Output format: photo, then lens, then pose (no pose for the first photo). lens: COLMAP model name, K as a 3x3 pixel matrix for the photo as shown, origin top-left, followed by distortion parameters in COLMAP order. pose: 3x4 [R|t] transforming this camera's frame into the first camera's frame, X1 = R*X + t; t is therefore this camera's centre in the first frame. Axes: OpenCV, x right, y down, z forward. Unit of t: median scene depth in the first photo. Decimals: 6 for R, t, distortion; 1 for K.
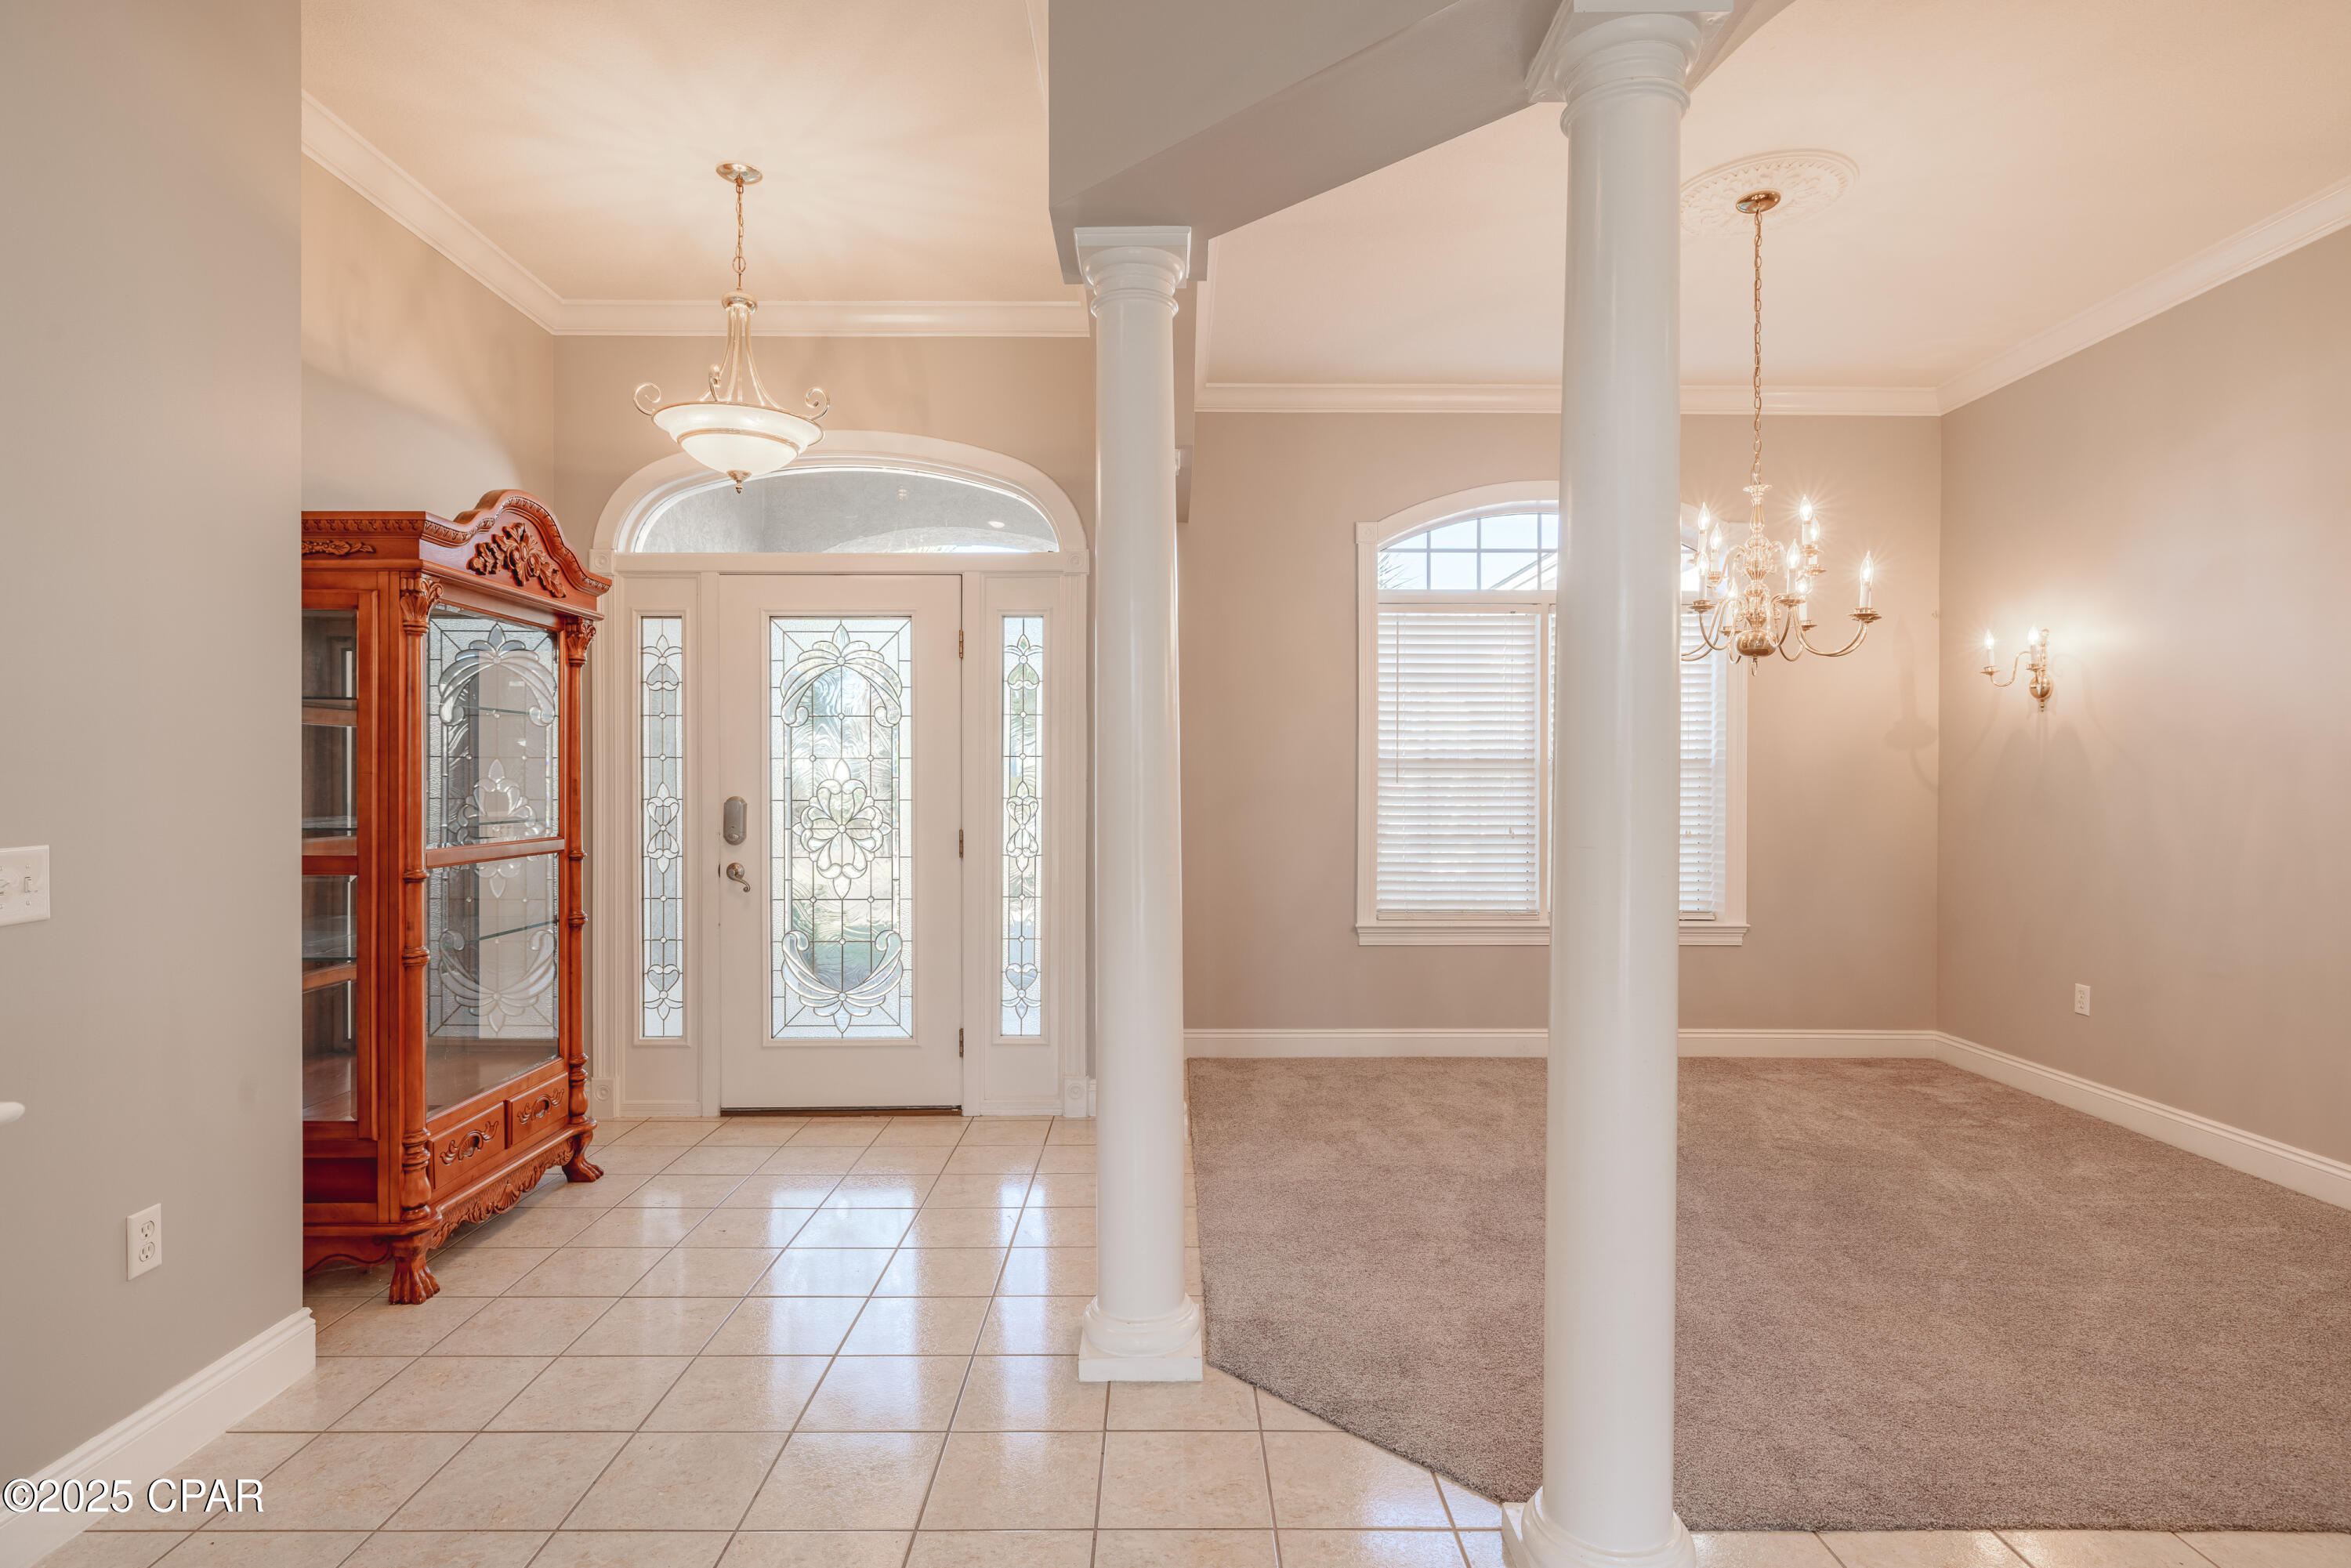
lens RADIAL K [[1176.1, 0, 1198.7], [0, 1176.1, 788.2], [0, 0, 1]] dist [-0.001373, -0.000096]
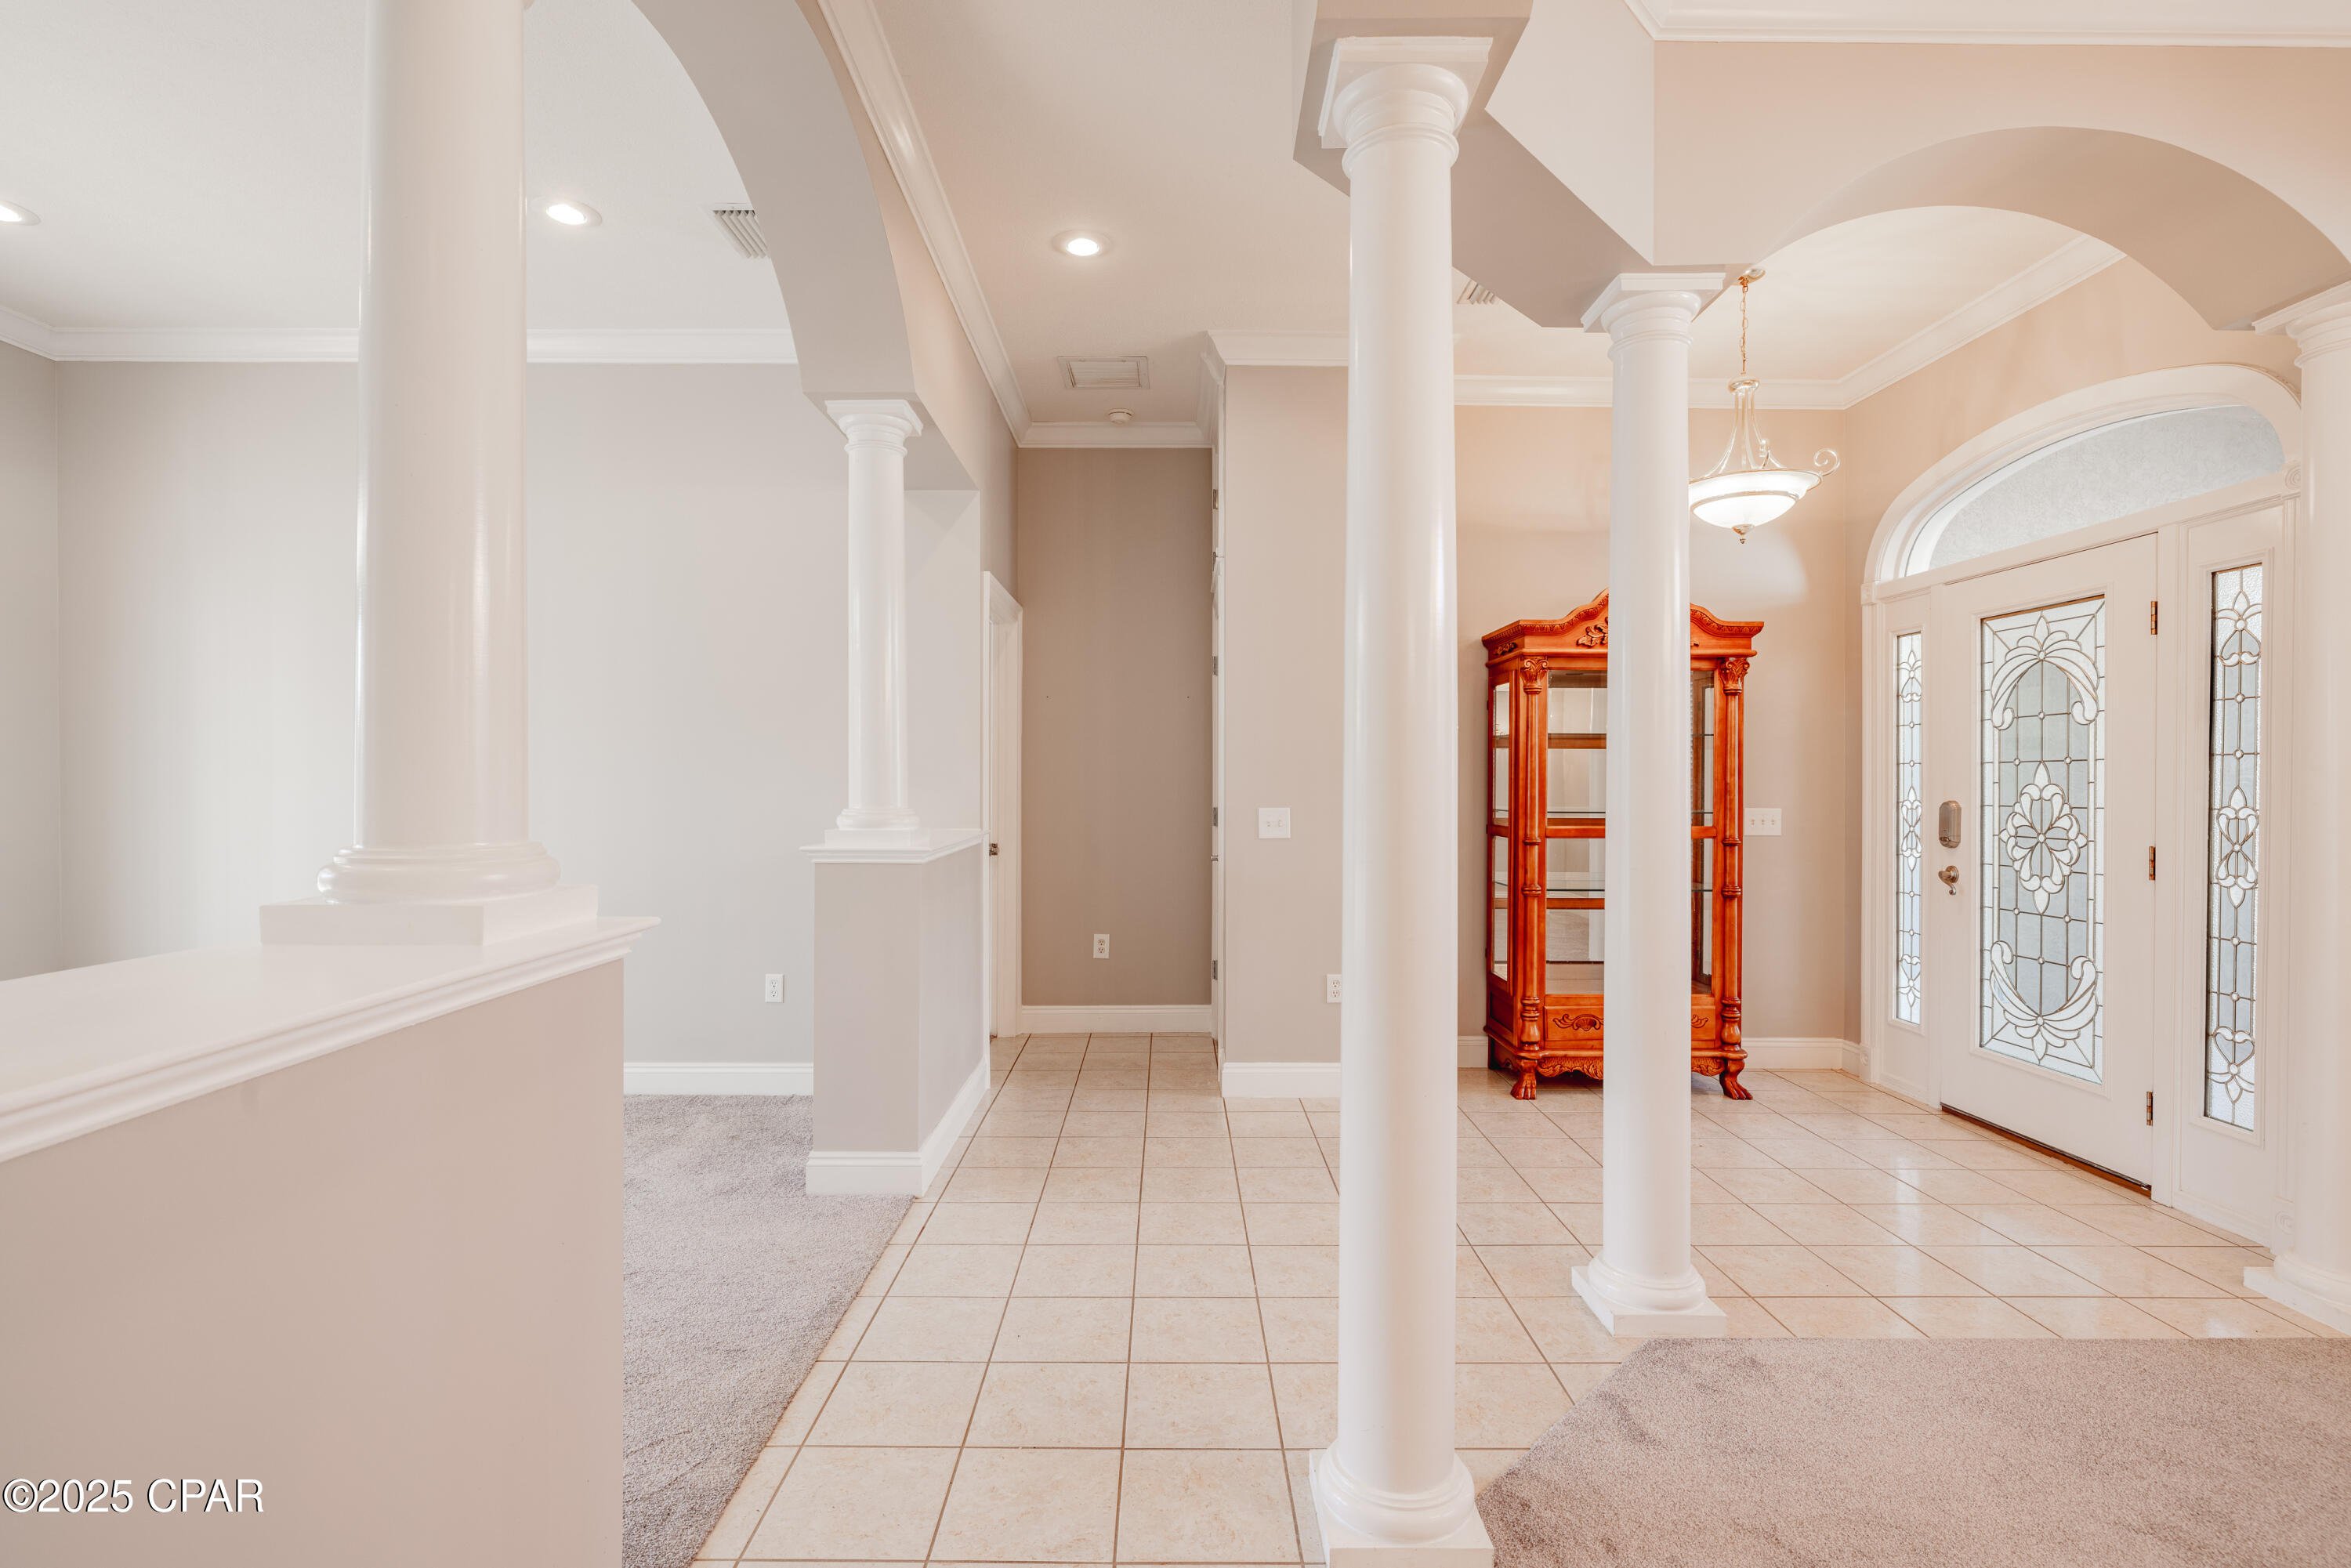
lens RADIAL K [[1106.3, 0, 1175.5], [0, 1106.3, 784.0], [0, 0, 1]] dist [-0.015183, 0.000211]
pose [[-0.003855, -0.000131, -0.999993, 0.554896], [-0.012371, 0.999923, -0.000084, 0.000807], [0.999916, 0.012370, -0.003857, 0.325545]]
